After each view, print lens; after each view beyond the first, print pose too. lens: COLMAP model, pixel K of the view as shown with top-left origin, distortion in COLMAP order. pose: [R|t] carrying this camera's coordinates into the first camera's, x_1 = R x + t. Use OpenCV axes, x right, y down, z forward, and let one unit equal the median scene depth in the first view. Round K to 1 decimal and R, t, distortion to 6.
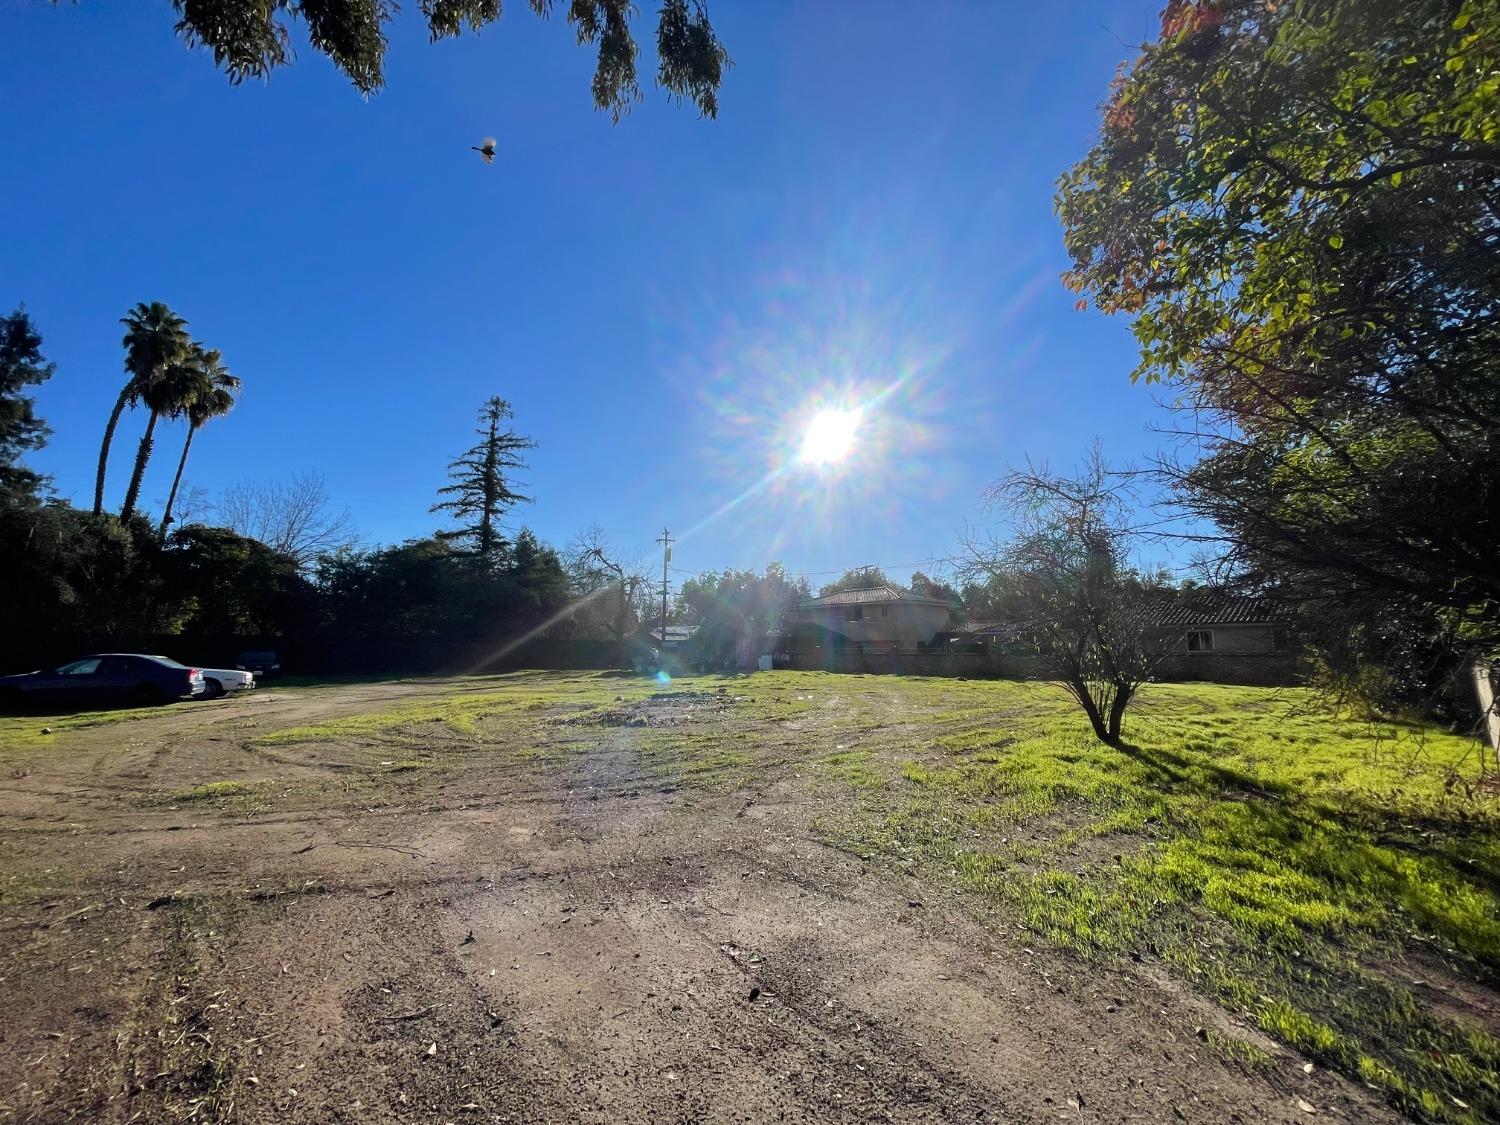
lens RADIAL K [[612.1, 0, 743.8], [0, 612.1, 558.8], [0, 0, 1]] dist [-0.000302, 0.000542]
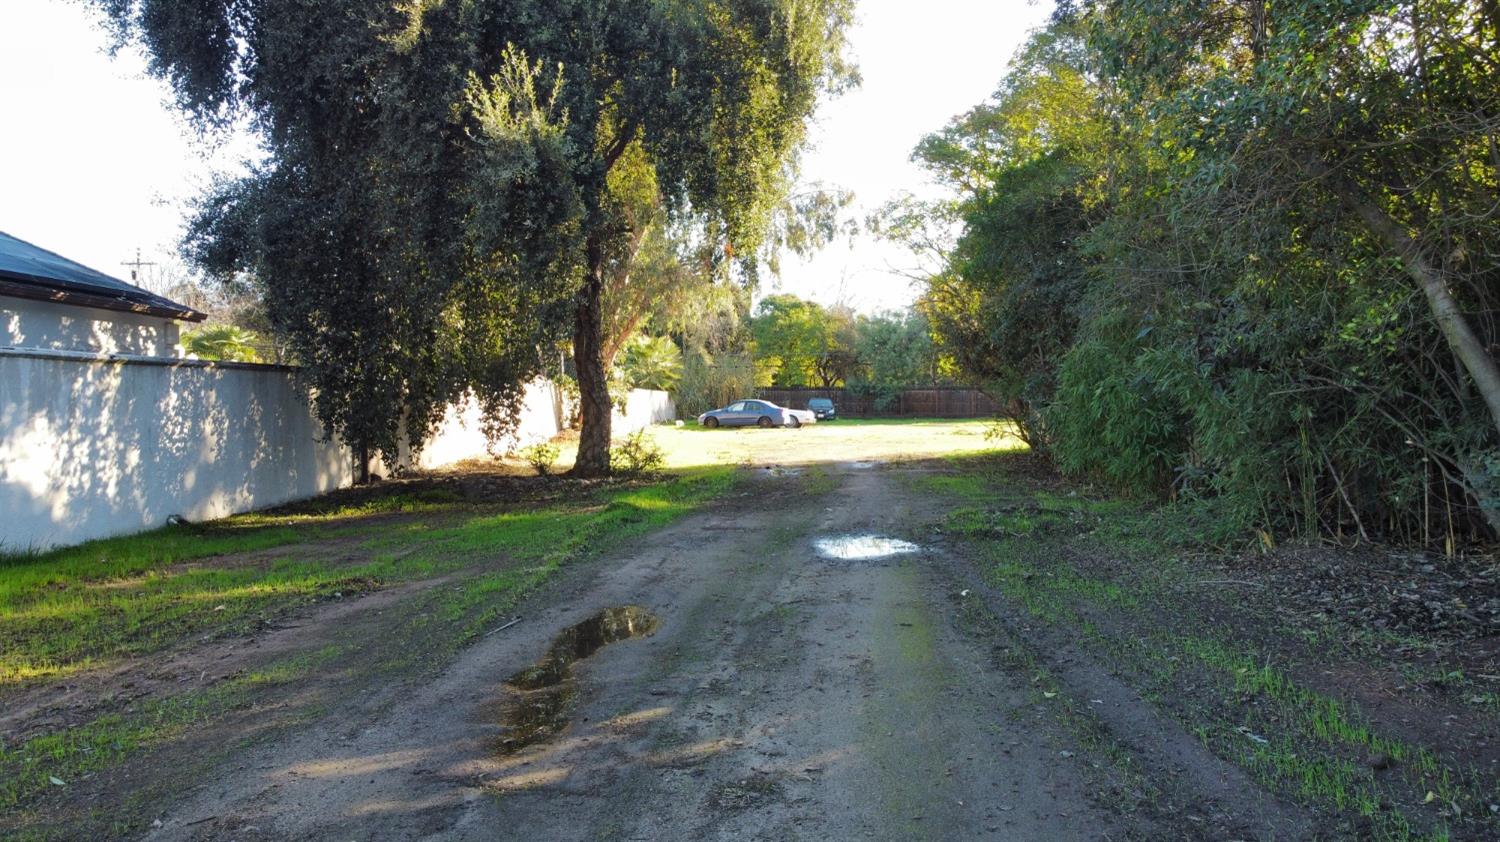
lens RADIAL K [[1138.1, 0, 748.3], [0, 1138.1, 418.5], [0, 0, 1]] dist [-0.001941, -0.002650]
pose [[0.728867, 0.006658, -0.684623, 0.526793], [0.104968, 0.987044, 0.121351, -0.082204], [0.676560, -0.160312, 0.718725, -0.592555]]
